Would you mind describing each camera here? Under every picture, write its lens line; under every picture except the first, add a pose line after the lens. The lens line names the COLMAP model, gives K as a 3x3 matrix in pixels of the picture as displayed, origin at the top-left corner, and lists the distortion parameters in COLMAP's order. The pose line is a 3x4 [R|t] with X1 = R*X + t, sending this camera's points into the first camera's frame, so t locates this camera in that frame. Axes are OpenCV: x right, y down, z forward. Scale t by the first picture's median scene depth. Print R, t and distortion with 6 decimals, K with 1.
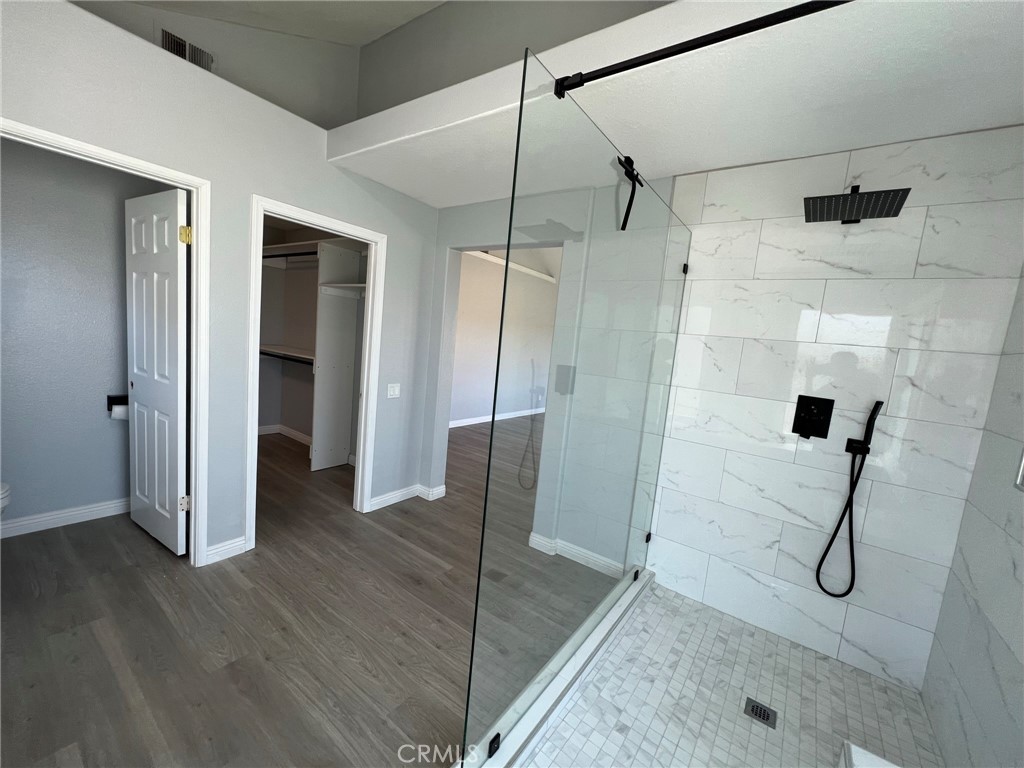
lens RADIAL K [[409.0, 0, 513.9], [0, 409.0, 390.3], [0, 0, 1]] dist [0.002444, -0.000246]
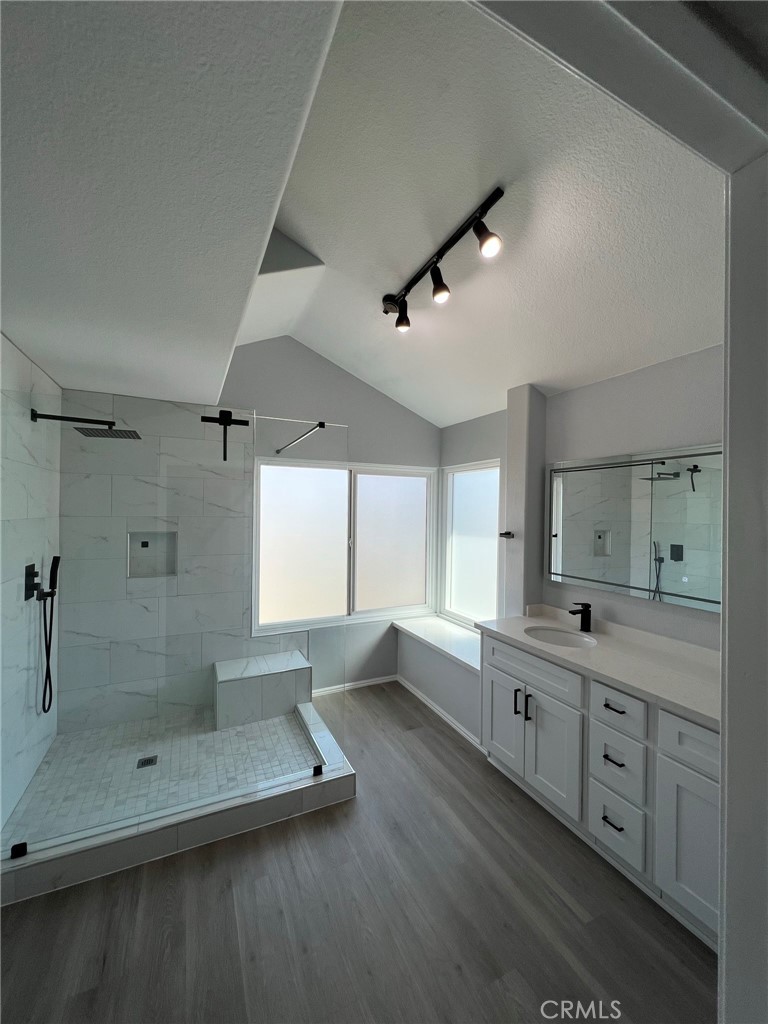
lens RADIAL K [[409.0, 0, 384.0], [0, 409.0, 510.3], [0, 0, 1]] dist [0.002444, -0.000246]
pose [[-0.874022, -0.106341, 0.474107, -0.433133], [-0.034353, 0.986839, 0.158016, -0.227280], [-0.484671, 0.121822, -0.866172, 0.958619]]
